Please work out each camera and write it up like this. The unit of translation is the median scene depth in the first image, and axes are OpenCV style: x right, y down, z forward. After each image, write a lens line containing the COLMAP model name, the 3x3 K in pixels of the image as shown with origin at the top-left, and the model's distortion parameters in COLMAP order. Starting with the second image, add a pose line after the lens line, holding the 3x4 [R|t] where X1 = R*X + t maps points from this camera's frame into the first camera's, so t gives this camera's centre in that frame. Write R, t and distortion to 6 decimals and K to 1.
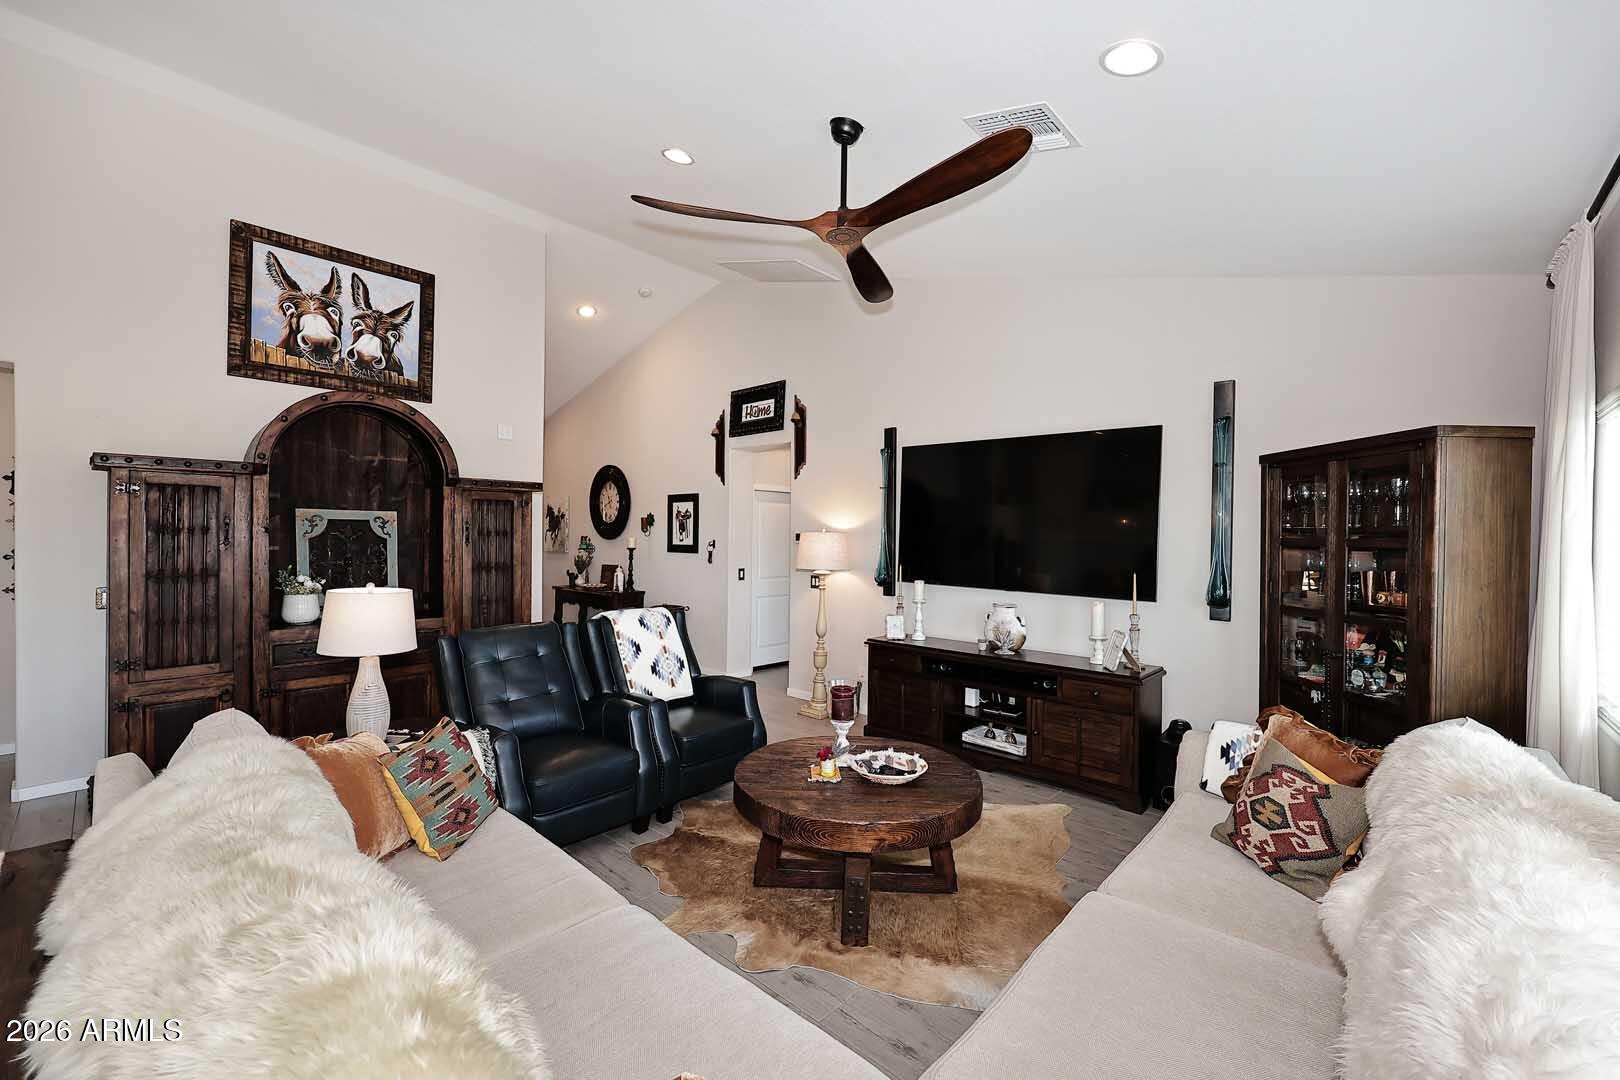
lens RADIAL K [[650.3, 0, 810.5], [0, 650.3, 539.8], [0, 0, 1]] dist [-0.000896, -0.000056]
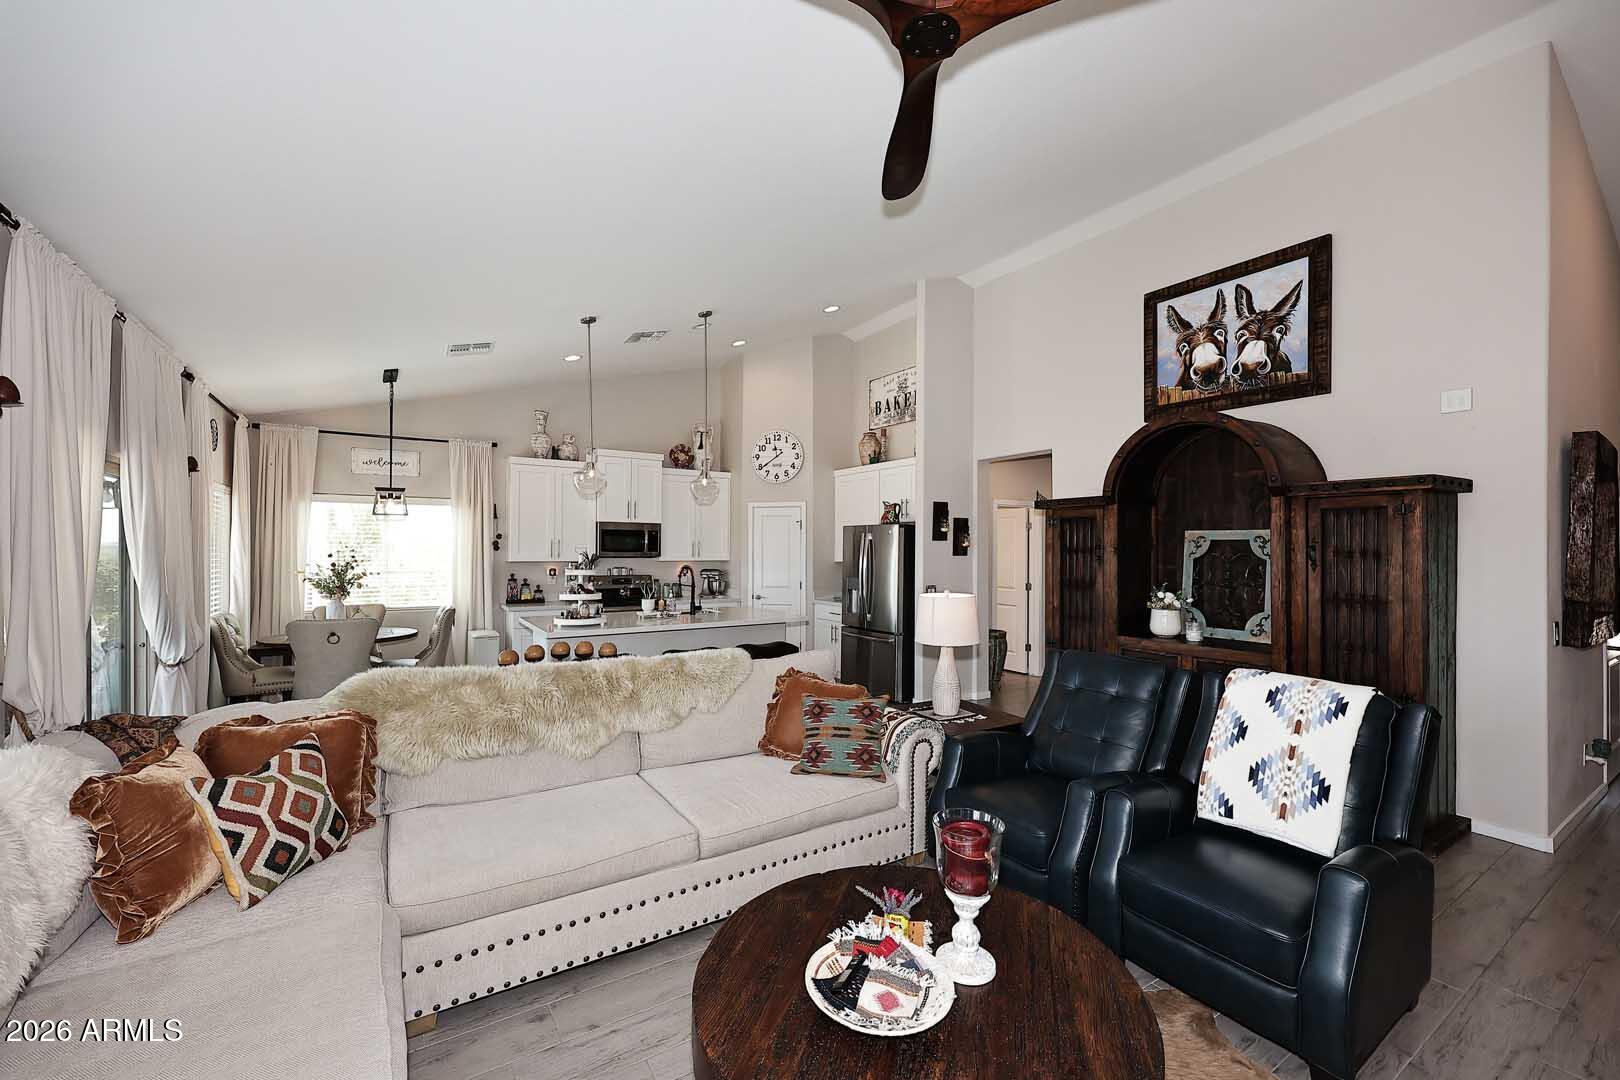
lens RADIAL K [[650.3, 0, 809.2], [0, 650.3, 542.0], [0, 0, 1]] dist [-0.000896, -0.000056]
pose [[-0.243689, -0.020813, -0.969630, 0.392214], [-0.017390, 0.999703, -0.017088, -0.000361], [0.969697, 0.012698, -0.243979, 0.640082]]
